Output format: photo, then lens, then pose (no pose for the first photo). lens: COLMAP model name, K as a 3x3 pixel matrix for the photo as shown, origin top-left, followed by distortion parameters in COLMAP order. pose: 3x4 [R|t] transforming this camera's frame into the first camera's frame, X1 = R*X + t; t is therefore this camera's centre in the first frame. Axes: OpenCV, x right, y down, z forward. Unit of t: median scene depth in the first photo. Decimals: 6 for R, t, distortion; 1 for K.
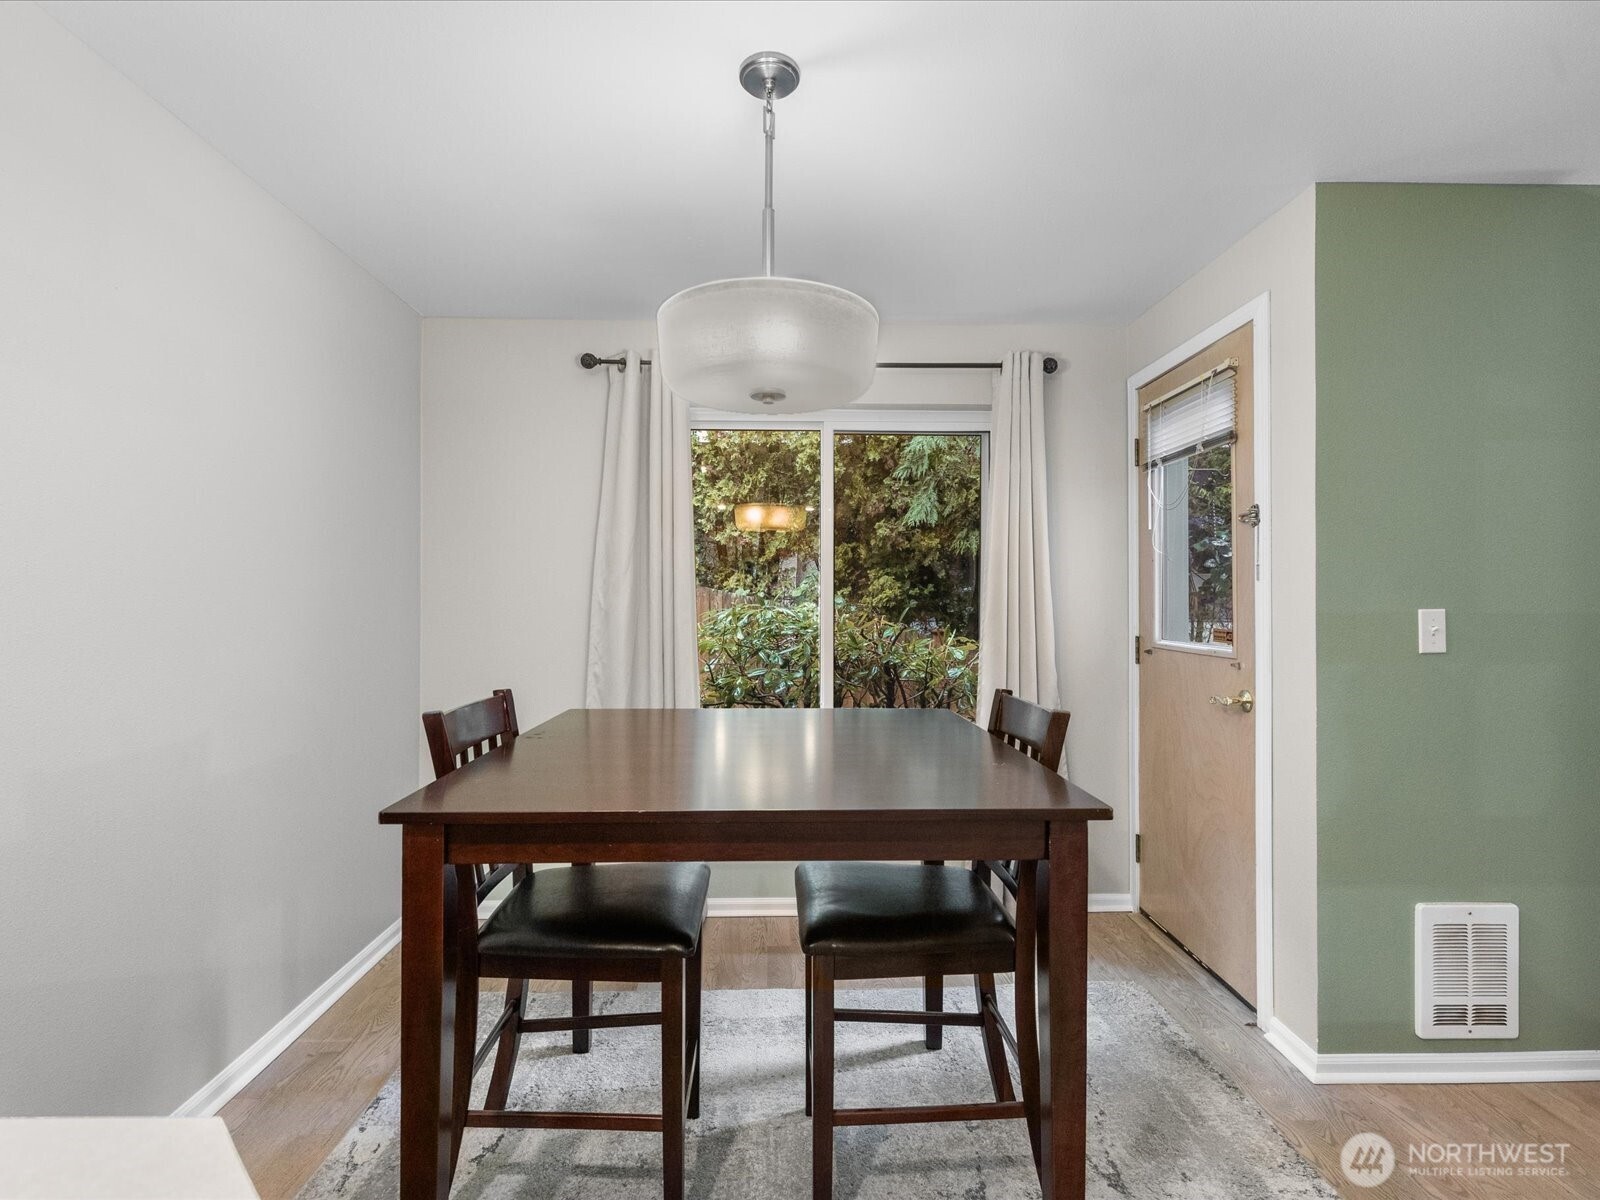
lens RADIAL K [[765.2, 0, 799.1], [0, 765.2, 580.7], [0, 0, 1]] dist [-0.003181, 0.000818]
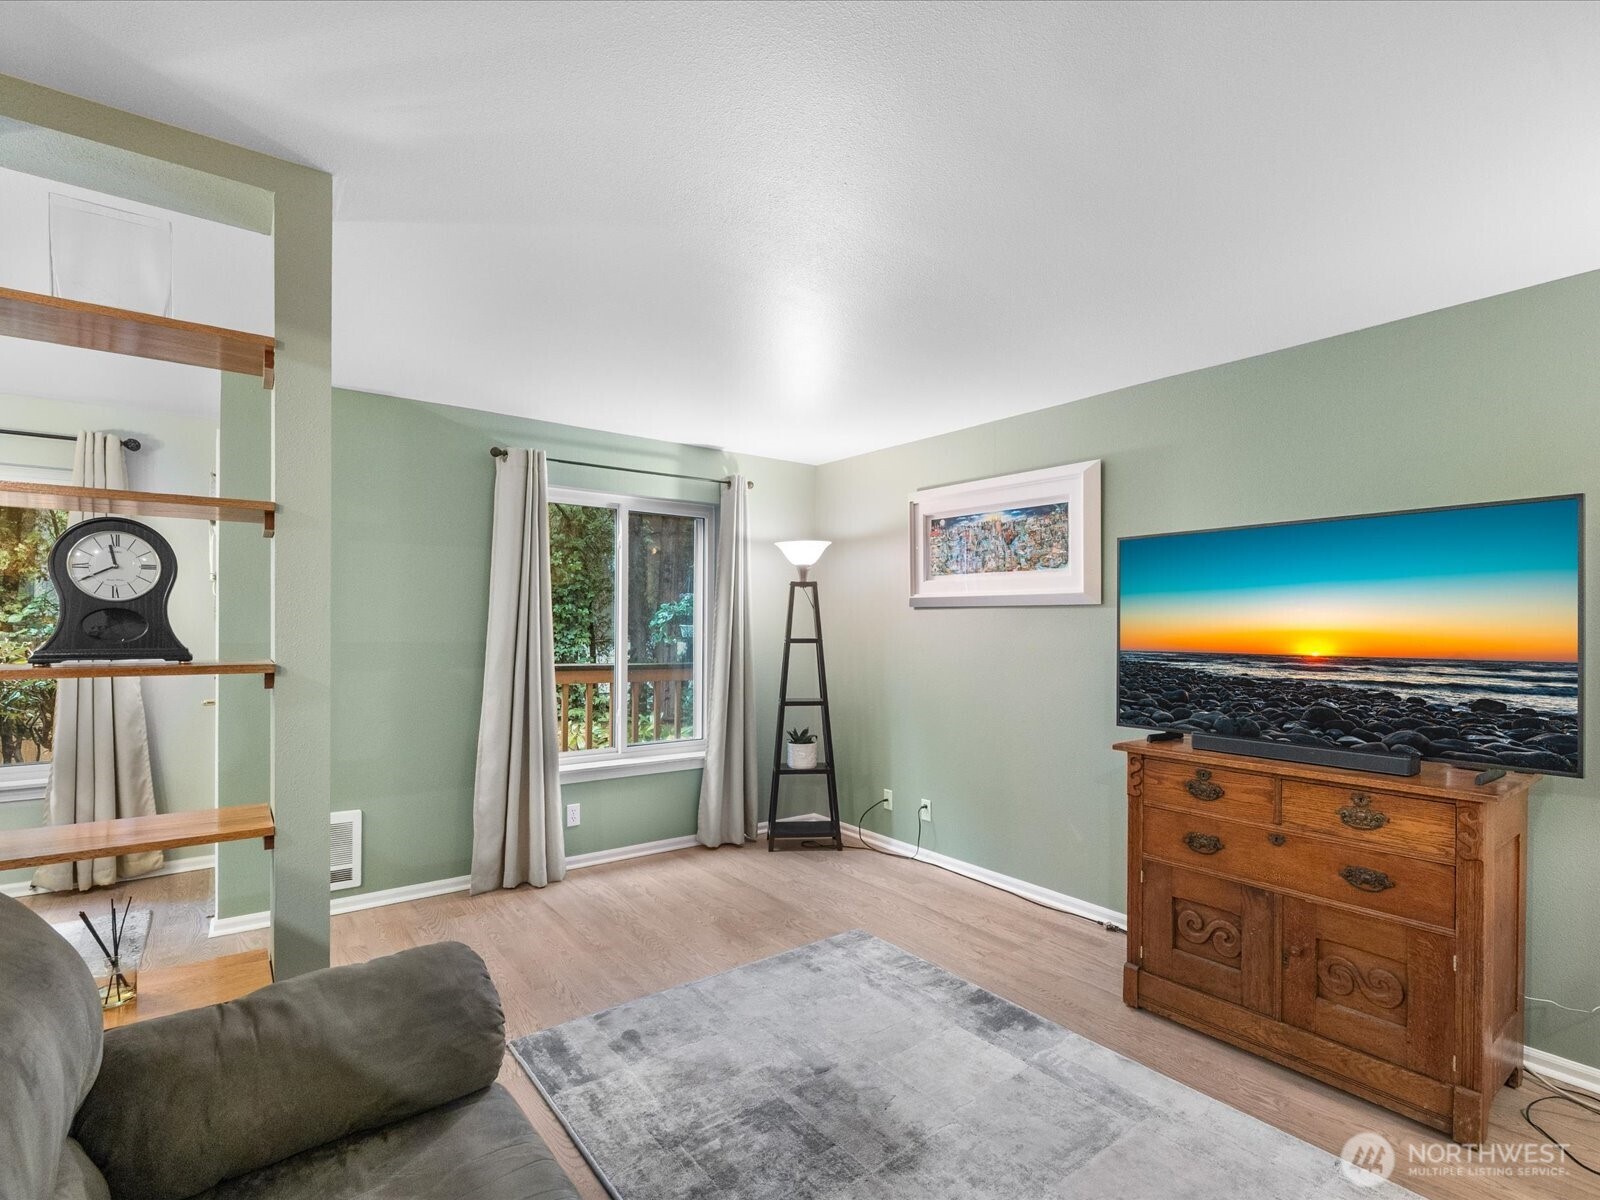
lens RADIAL K [[765.2, 0, 788.1], [0, 765.2, 622.1], [0, 0, 1]] dist [-0.003181, 0.000818]
pose [[0.819138, 0.002941, 0.573589, 0.502544], [-0.019562, 0.999548, 0.022811, -0.041968], [-0.573263, -0.029906, 0.818826, -0.660319]]
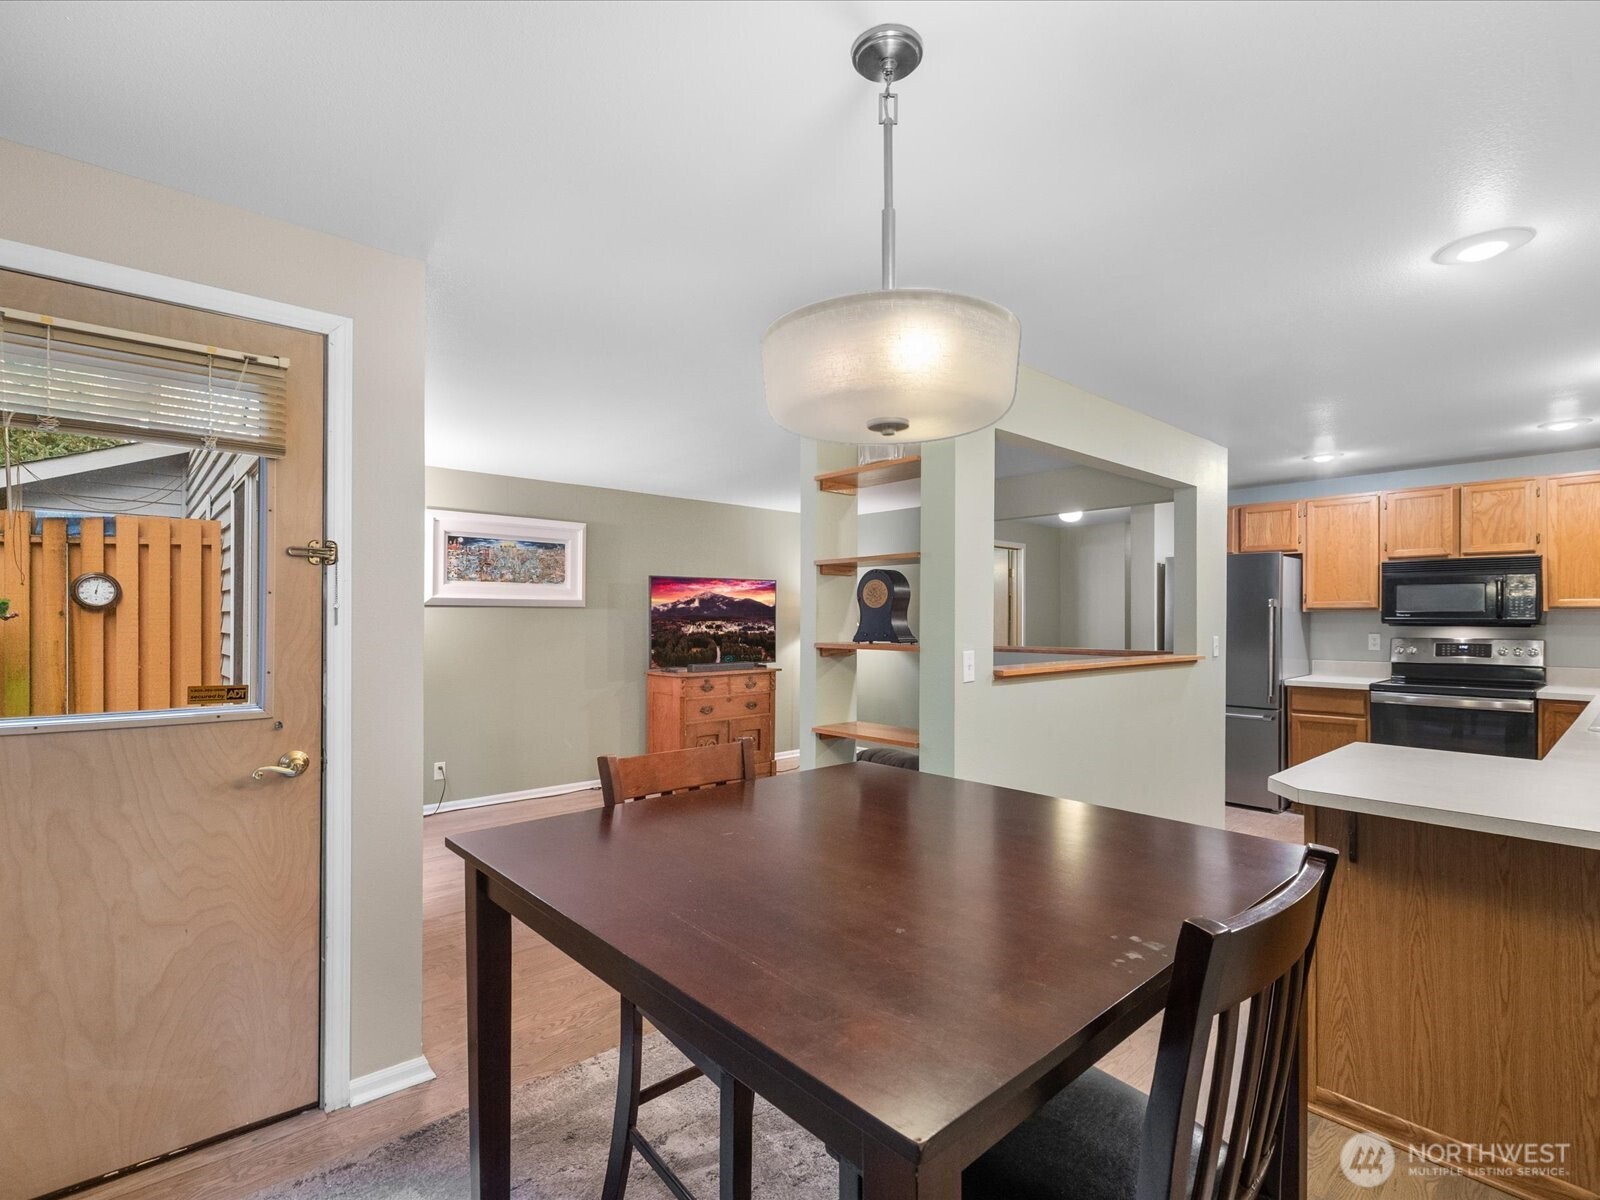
lens RADIAL K [[765.2, 0, 797.0], [0, 765.2, 611.8], [0, 0, 1]] dist [-0.003181, 0.000818]
pose [[-0.640027, 0.003366, 0.768345, -0.345016], [-0.021692, 0.999513, -0.022448, -0.005808], [-0.768047, -0.031035, -0.639642, 0.881795]]
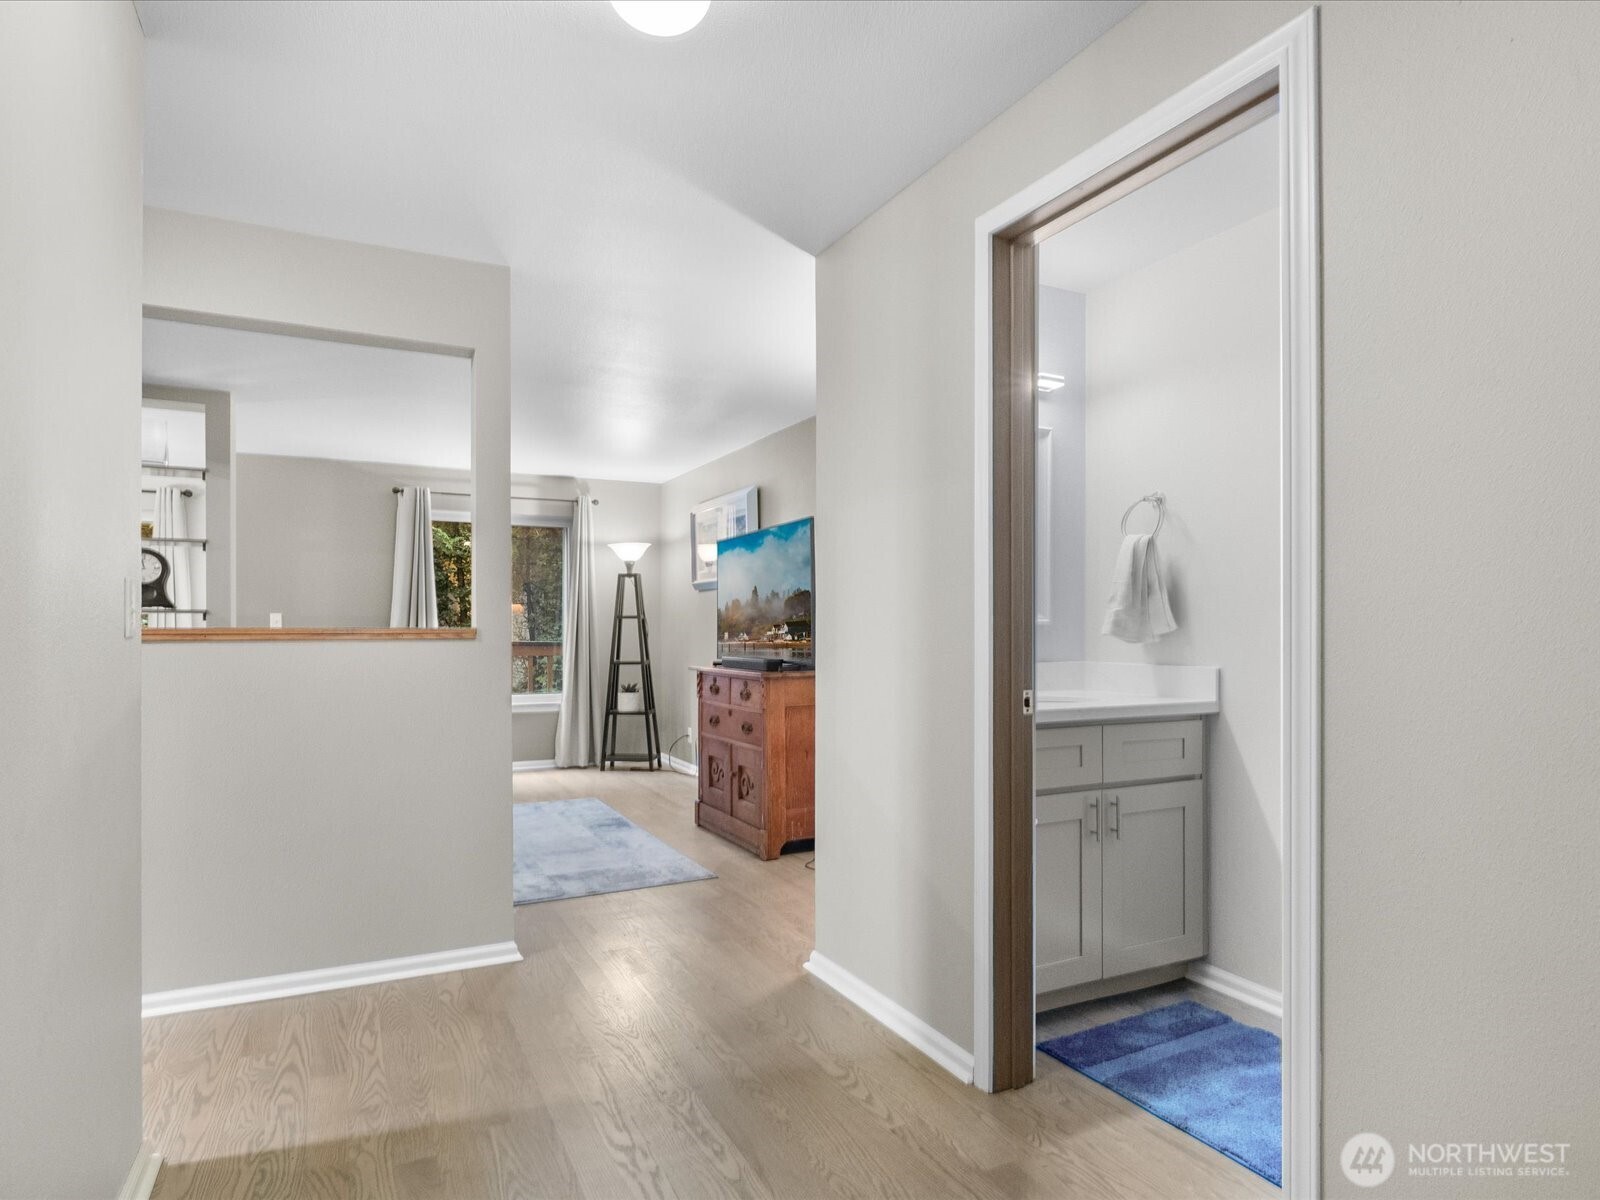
lens RADIAL K [[896.6, 0, 793.4], [0, 896.6, 630.5], [0, 0, 1]] dist [-0.006555, -0.001099]
pose [[0.904851, -0.003810, 0.425712, 0.779531], [-0.008838, 0.999576, 0.027733, -0.005096], [-0.425637, -0.028856, 0.904434, -1.814453]]
